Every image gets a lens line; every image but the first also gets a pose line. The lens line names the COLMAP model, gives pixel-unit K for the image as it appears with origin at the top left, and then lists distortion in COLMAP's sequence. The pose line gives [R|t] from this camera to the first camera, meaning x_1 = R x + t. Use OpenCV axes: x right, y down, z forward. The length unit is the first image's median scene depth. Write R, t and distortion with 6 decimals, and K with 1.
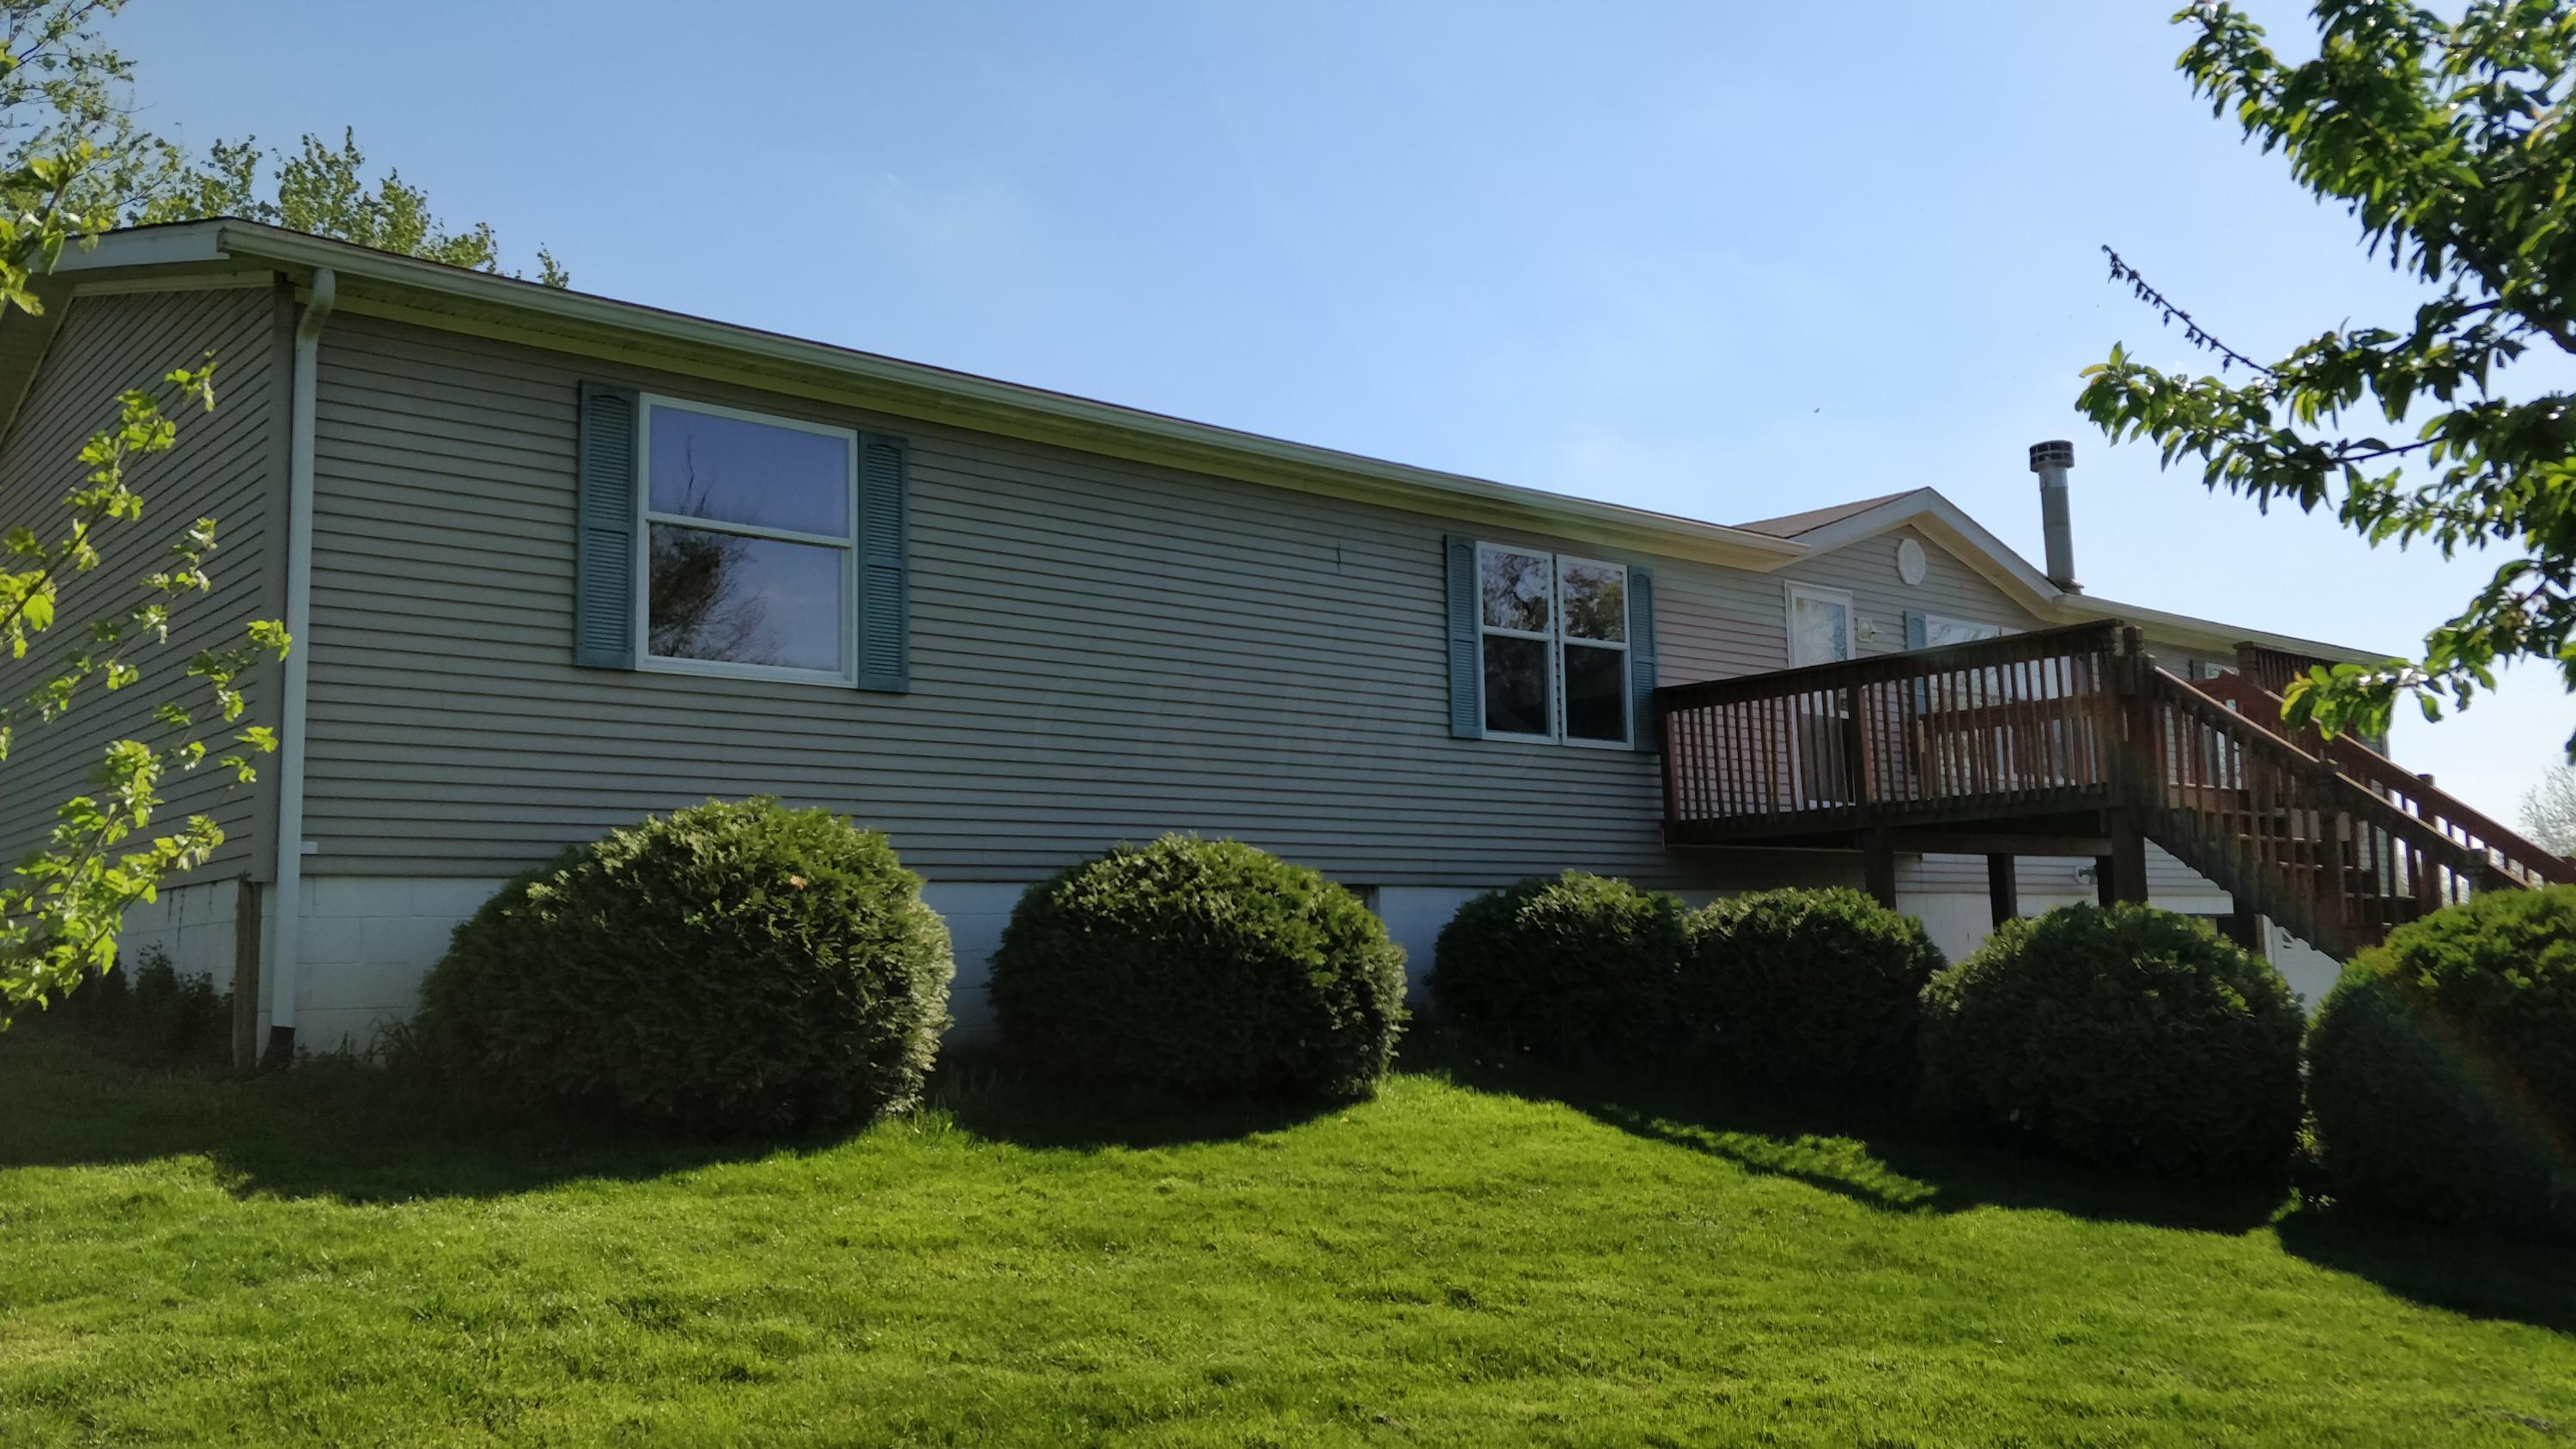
lens RADIAL K [[2017.9, 0, 1307.5], [0, 2017.9, 709.0], [0, 0, 1]] dist [0.165298, -0.136439]
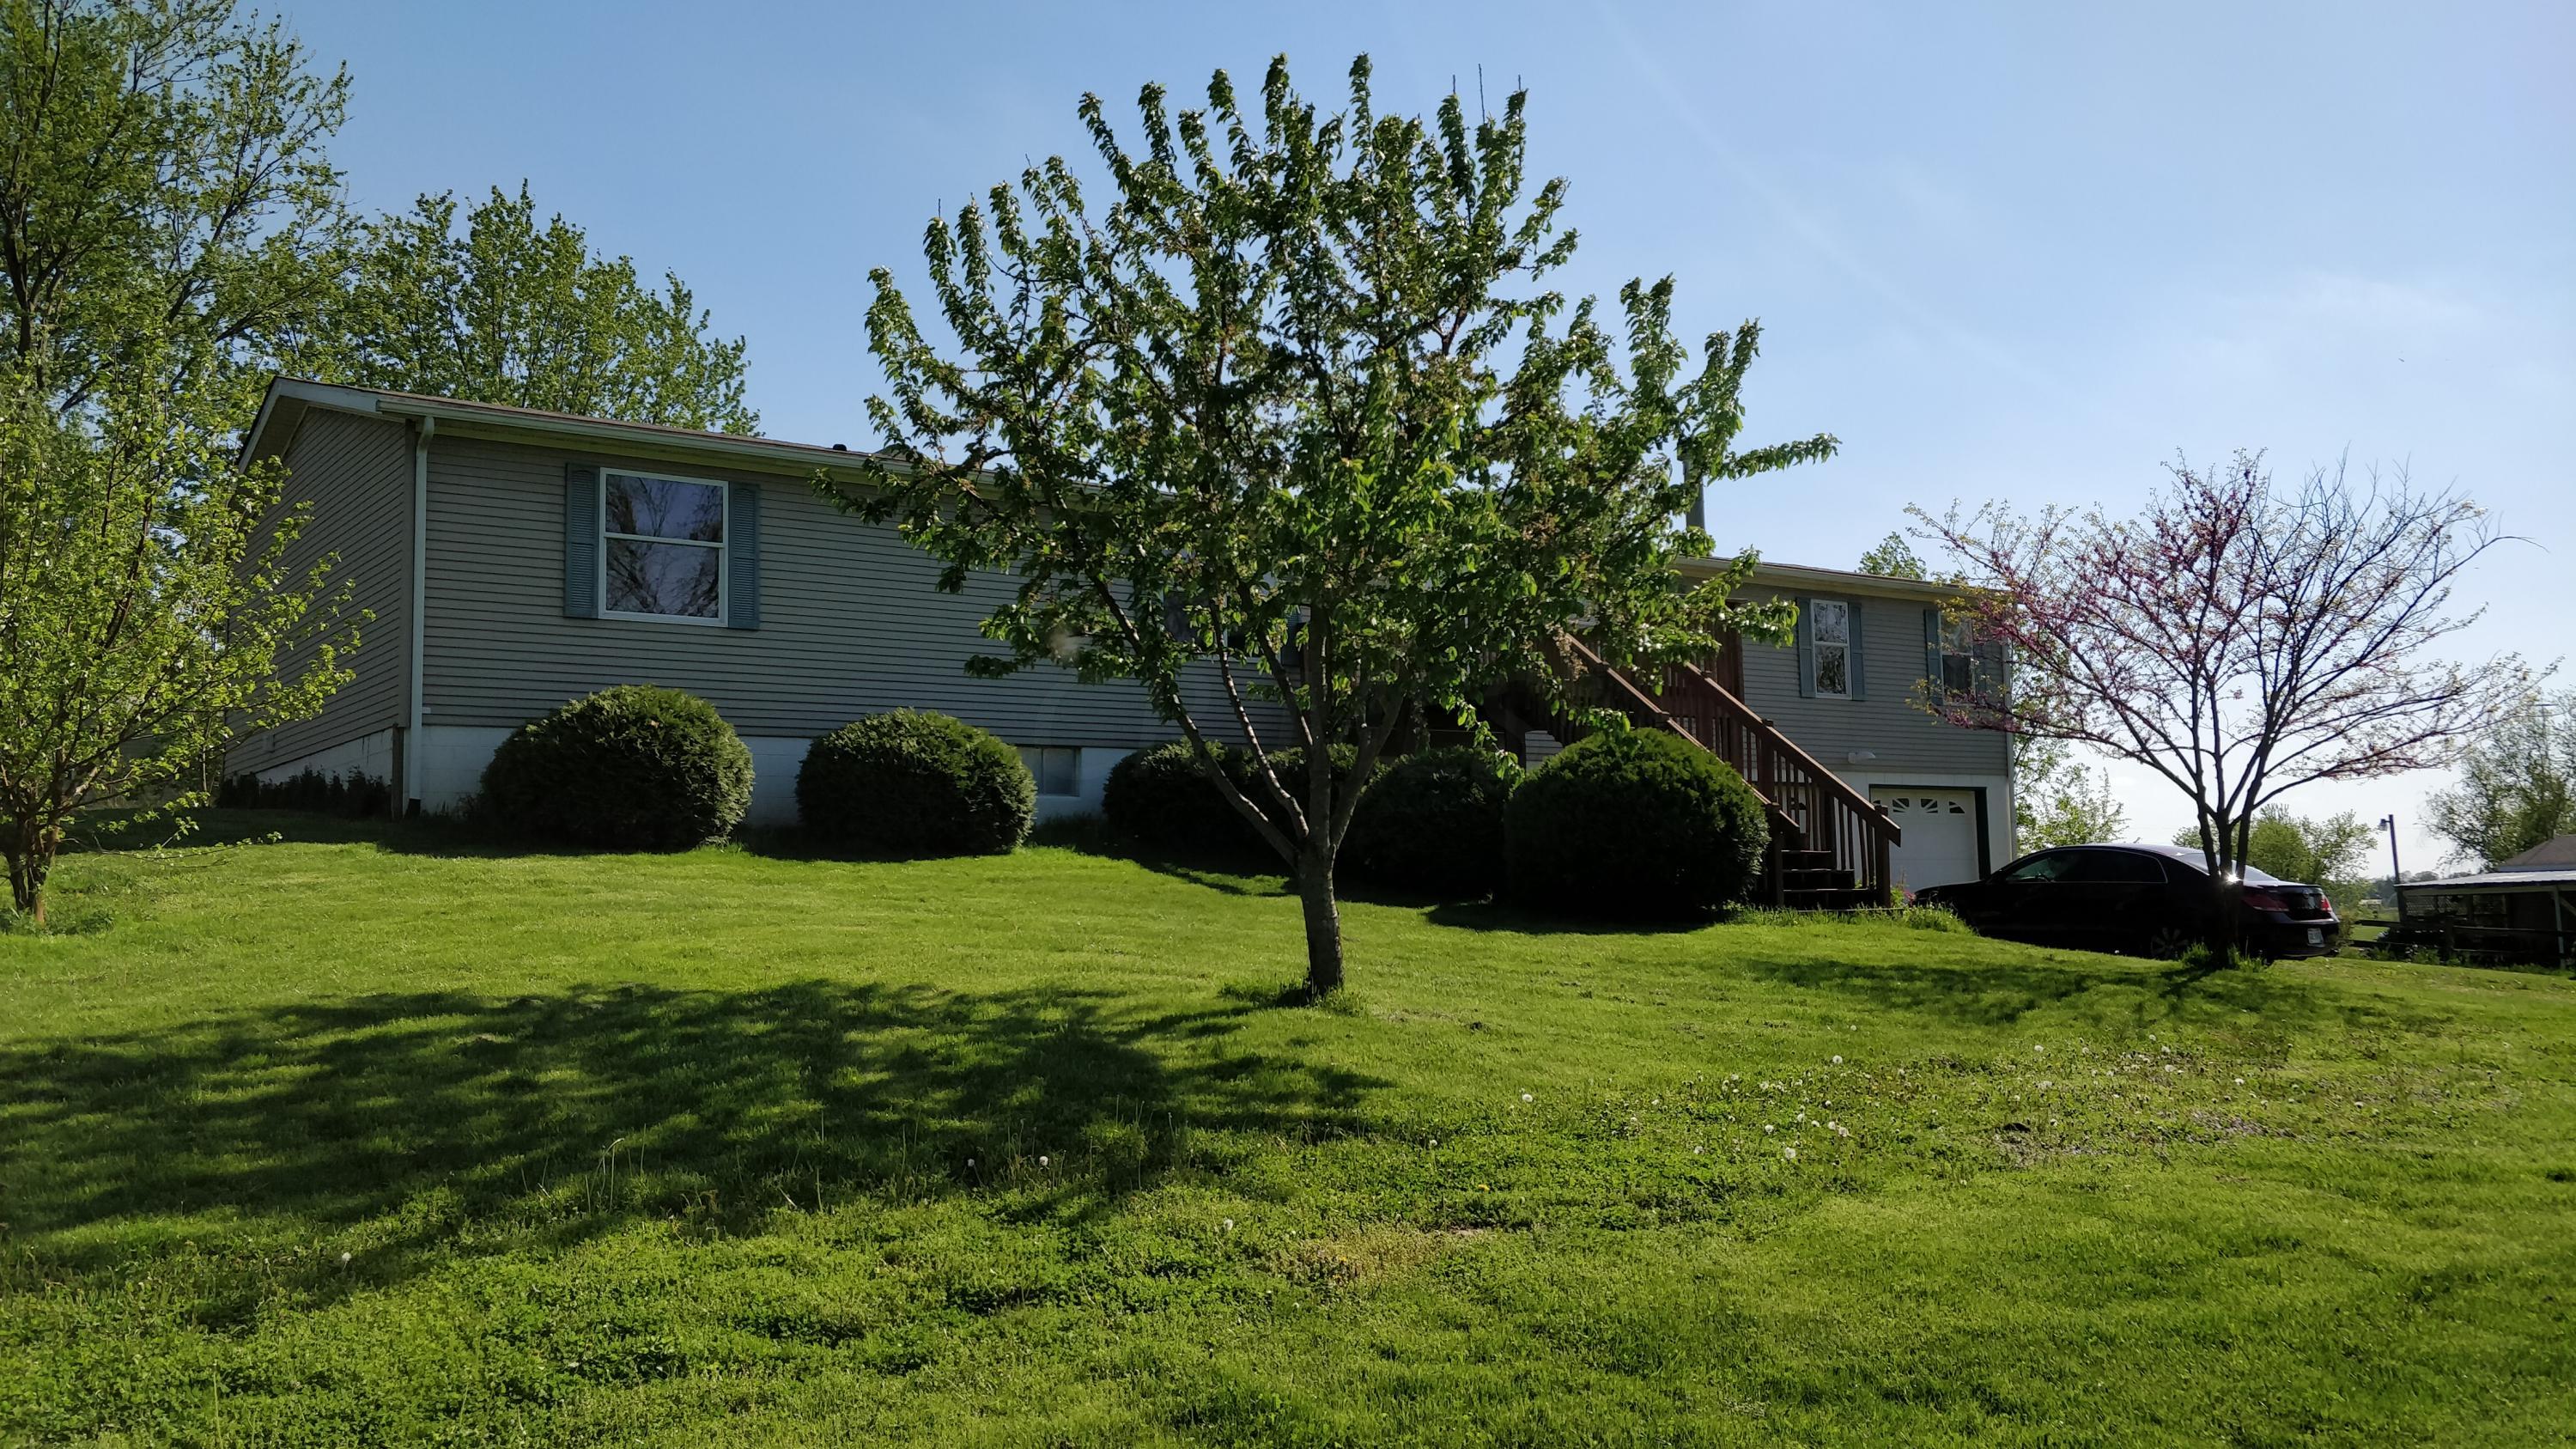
lens RADIAL K [[1880.3, 0, 1287.0], [0, 1880.3, 679.8], [0, 0, 1]] dist [0.069242, 0.003000]
pose [[0.997910, -0.006481, -0.064287, 0.407537], [0.007661, 0.999806, 0.018131, 0.010325], [0.064157, -0.018585, 0.997767, -0.678447]]
